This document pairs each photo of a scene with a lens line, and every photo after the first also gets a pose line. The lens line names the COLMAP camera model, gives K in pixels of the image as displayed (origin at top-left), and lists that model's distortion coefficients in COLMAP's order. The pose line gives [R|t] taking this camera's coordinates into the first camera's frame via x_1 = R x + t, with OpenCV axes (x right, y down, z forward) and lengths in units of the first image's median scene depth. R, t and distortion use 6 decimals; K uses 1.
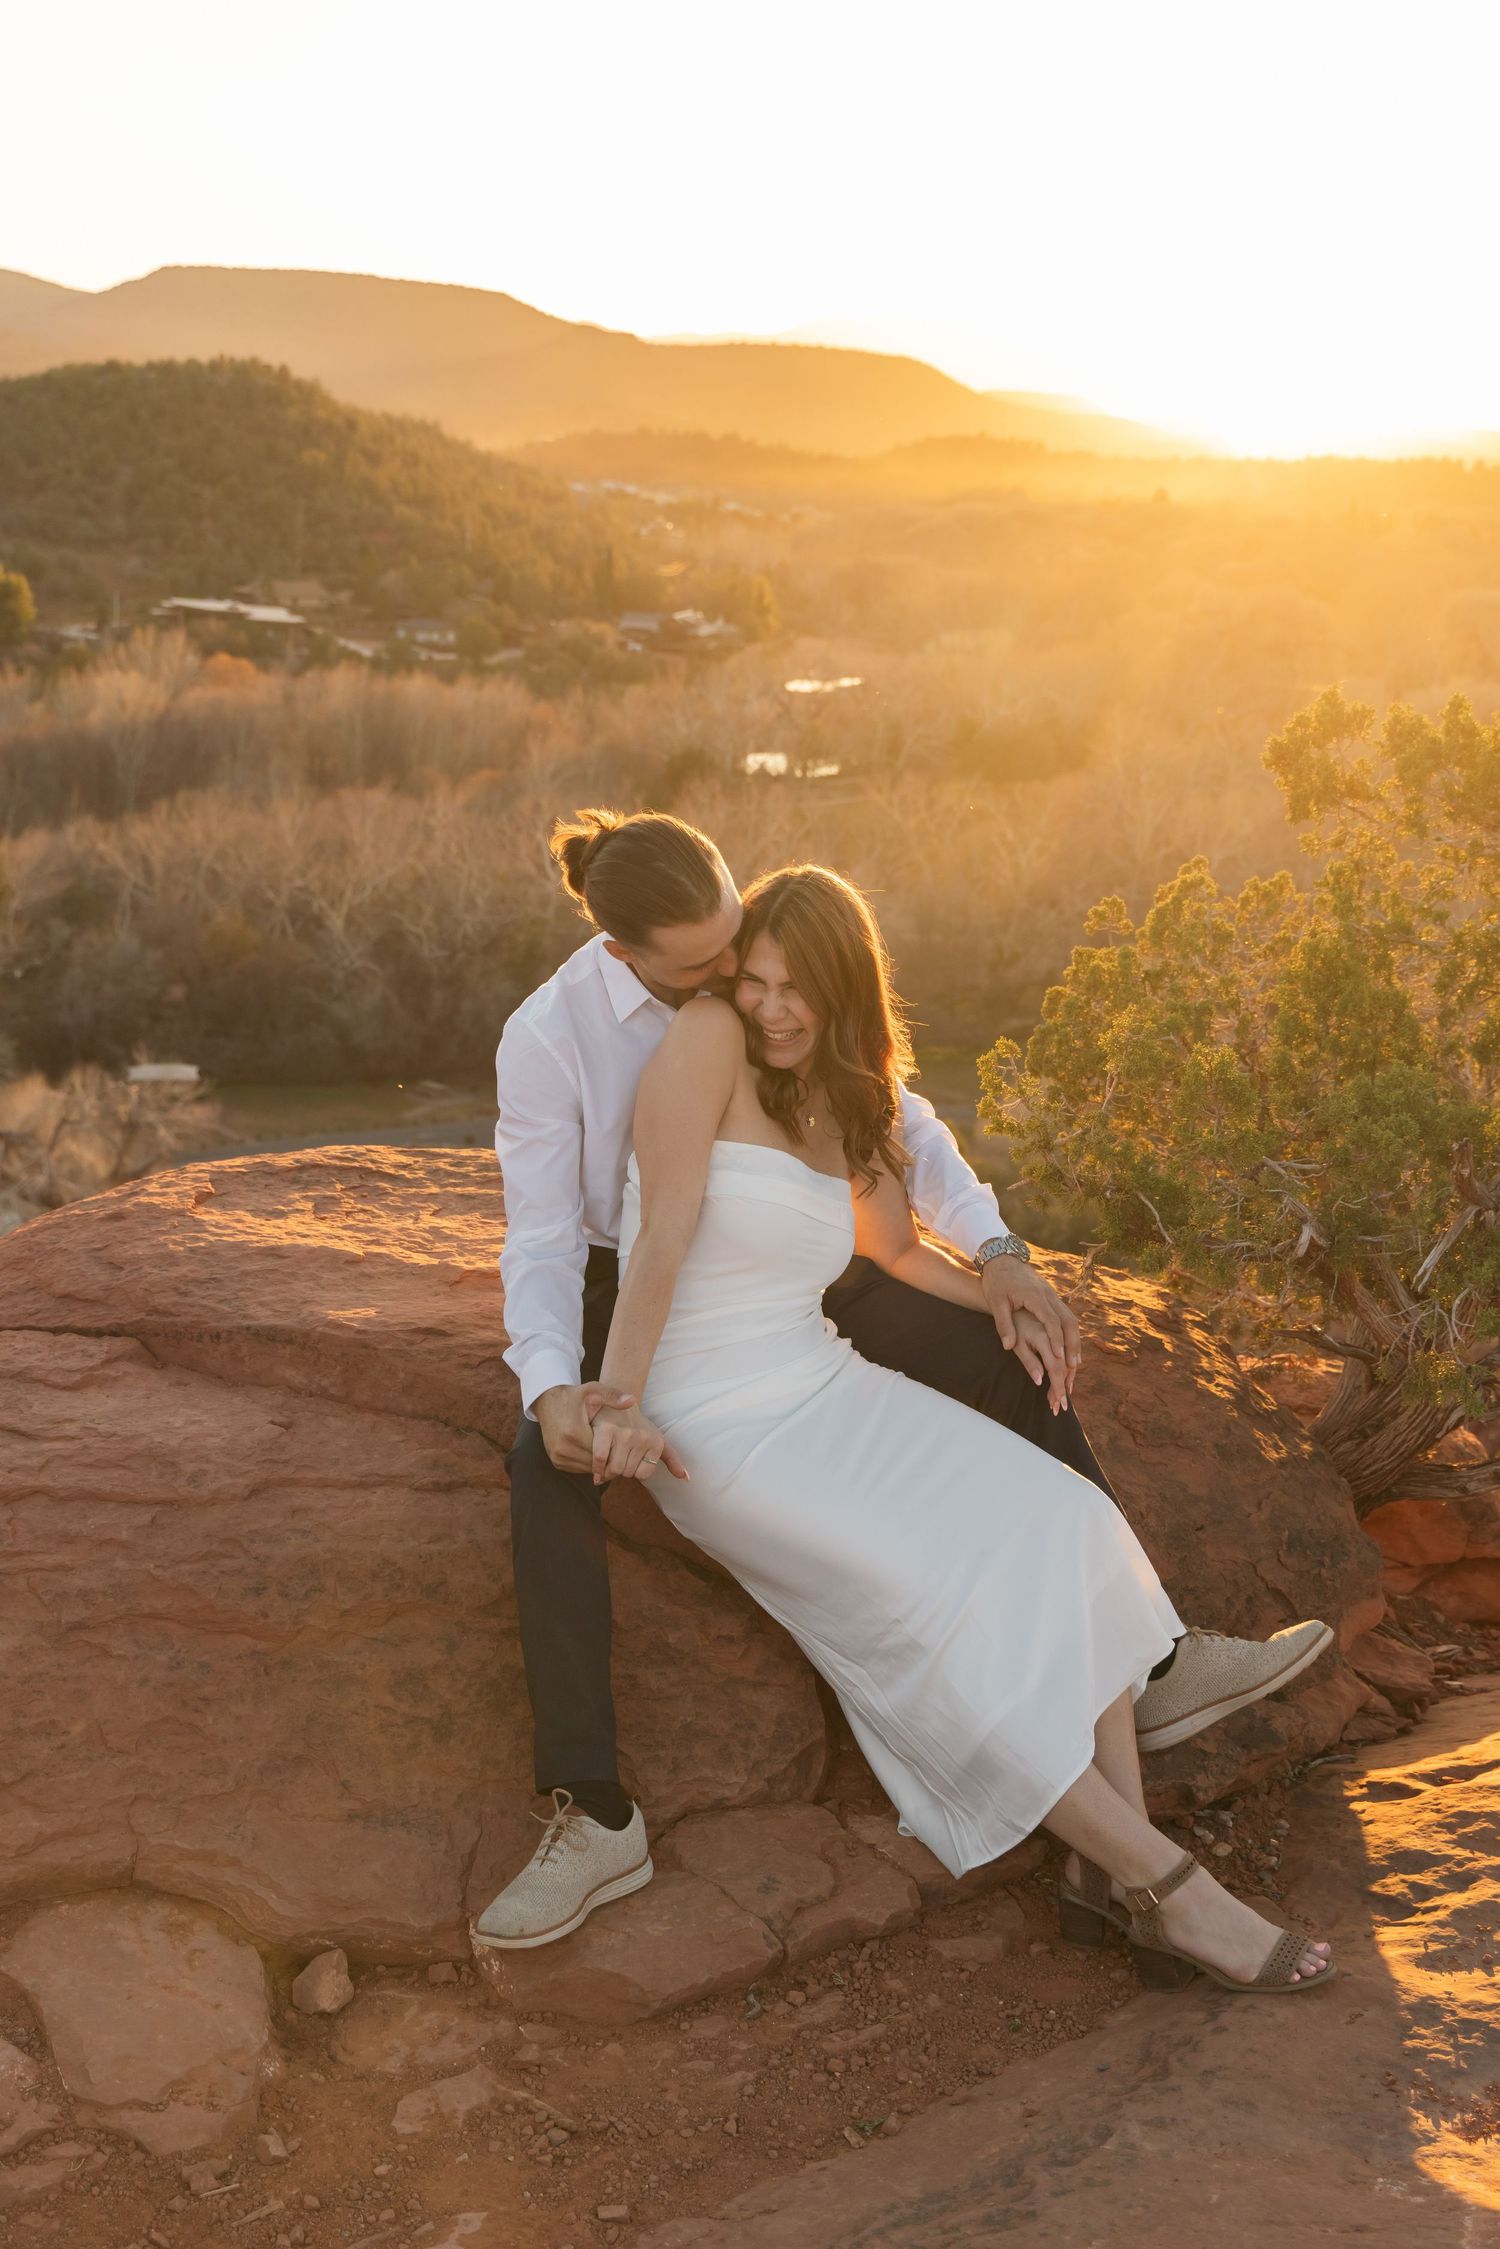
lens RADIAL K [[3007.6, 0, 750.0], [0, 3007.6, 1124.5], [0, 0, 1]] dist [0.022153, -0.018829]
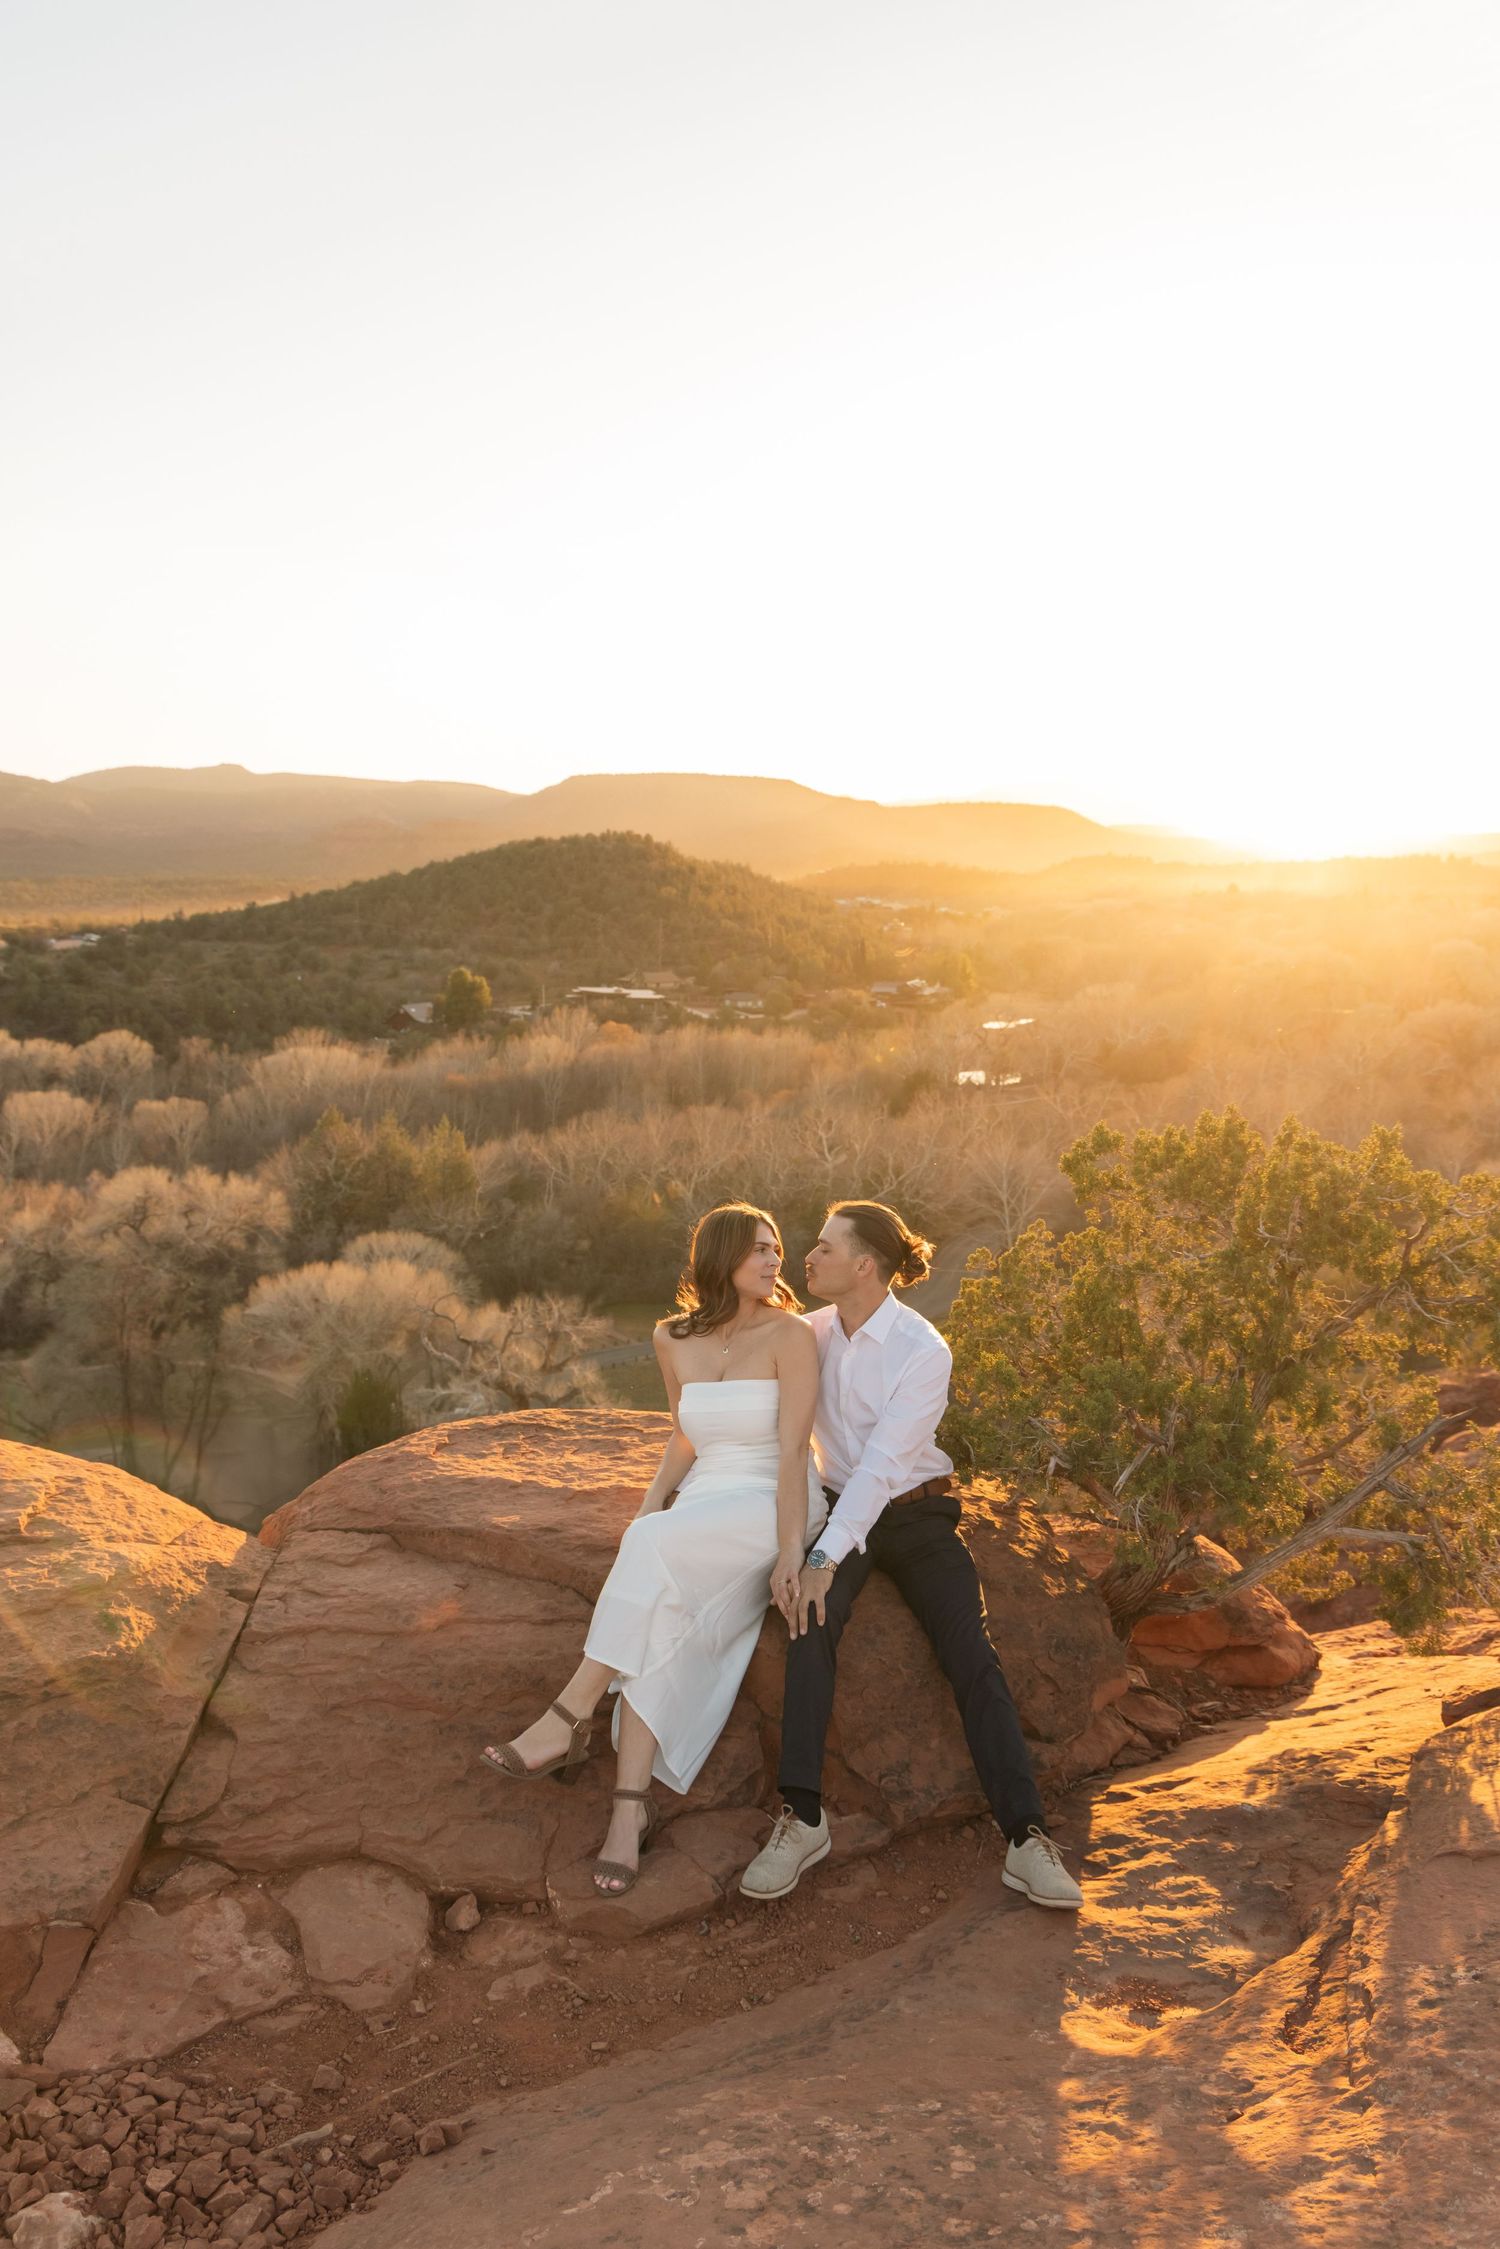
lens RADIAL K [[2008.2, 0, 750.0], [0, 2008.2, 1124.5], [0, 0, 1]] dist [0.003678, 0.013996]
pose [[0.993878, -0.038004, -0.103737, 0.156733], [0.027557, 0.994571, -0.100342, -0.050183], [0.106988, 0.096869, 0.989530, -0.185221]]
